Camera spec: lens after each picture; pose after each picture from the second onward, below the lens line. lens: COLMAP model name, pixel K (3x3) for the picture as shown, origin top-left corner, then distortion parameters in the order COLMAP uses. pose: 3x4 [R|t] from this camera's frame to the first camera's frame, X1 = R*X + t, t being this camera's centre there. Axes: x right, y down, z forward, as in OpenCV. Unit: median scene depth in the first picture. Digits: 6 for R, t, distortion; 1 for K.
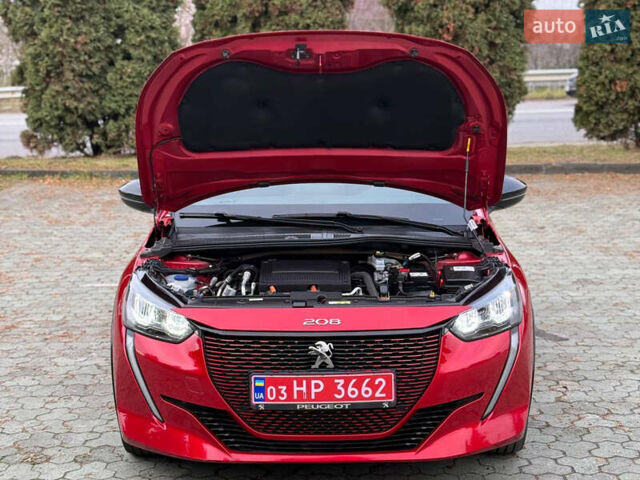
lens RADIAL K [[1198.7, 0, 320.2], [0, 1198.7, 253.9], [0, 0, 1]] dist [0.177114, 0.088059]
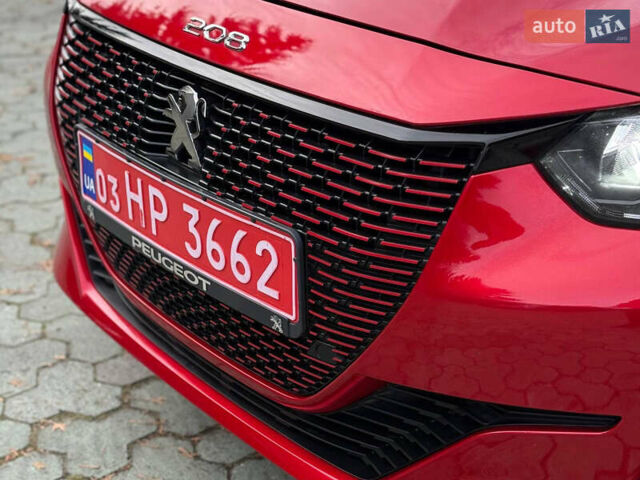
lens RADIAL K [[1134.5, 0, 320.0], [0, 1134.5, 240.0], [0, 0, 1]] dist [0.154505, 0.005996]
pose [[0.629669, 0.328051, -0.704202, 0.078891], [-0.145703, 0.940251, 0.307732, 0.002191], [0.763078, -0.091164, 0.639844, 0.236255]]
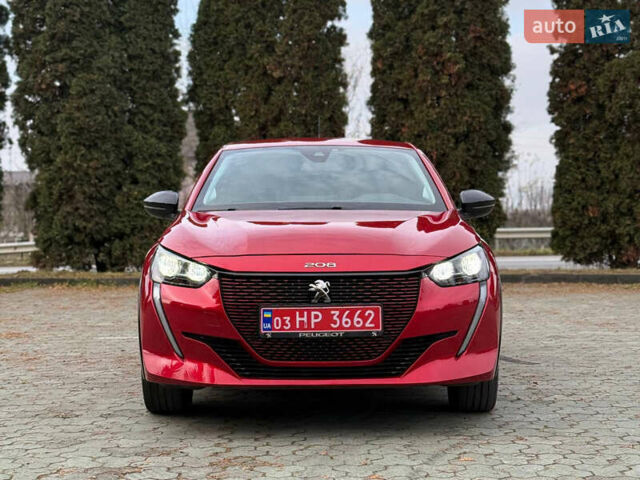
lens RADIAL K [[1201.7, 0, 316.0], [0, 1201.7, 203.3], [0, 0, 1]] dist [0.164991, 0.115496]
pose [[0.999977, 0.005120, 0.004534, -0.002520], [-0.004137, 0.980776, -0.195094, 0.066949], [-0.005446, 0.195070, 0.980774, -0.052913]]
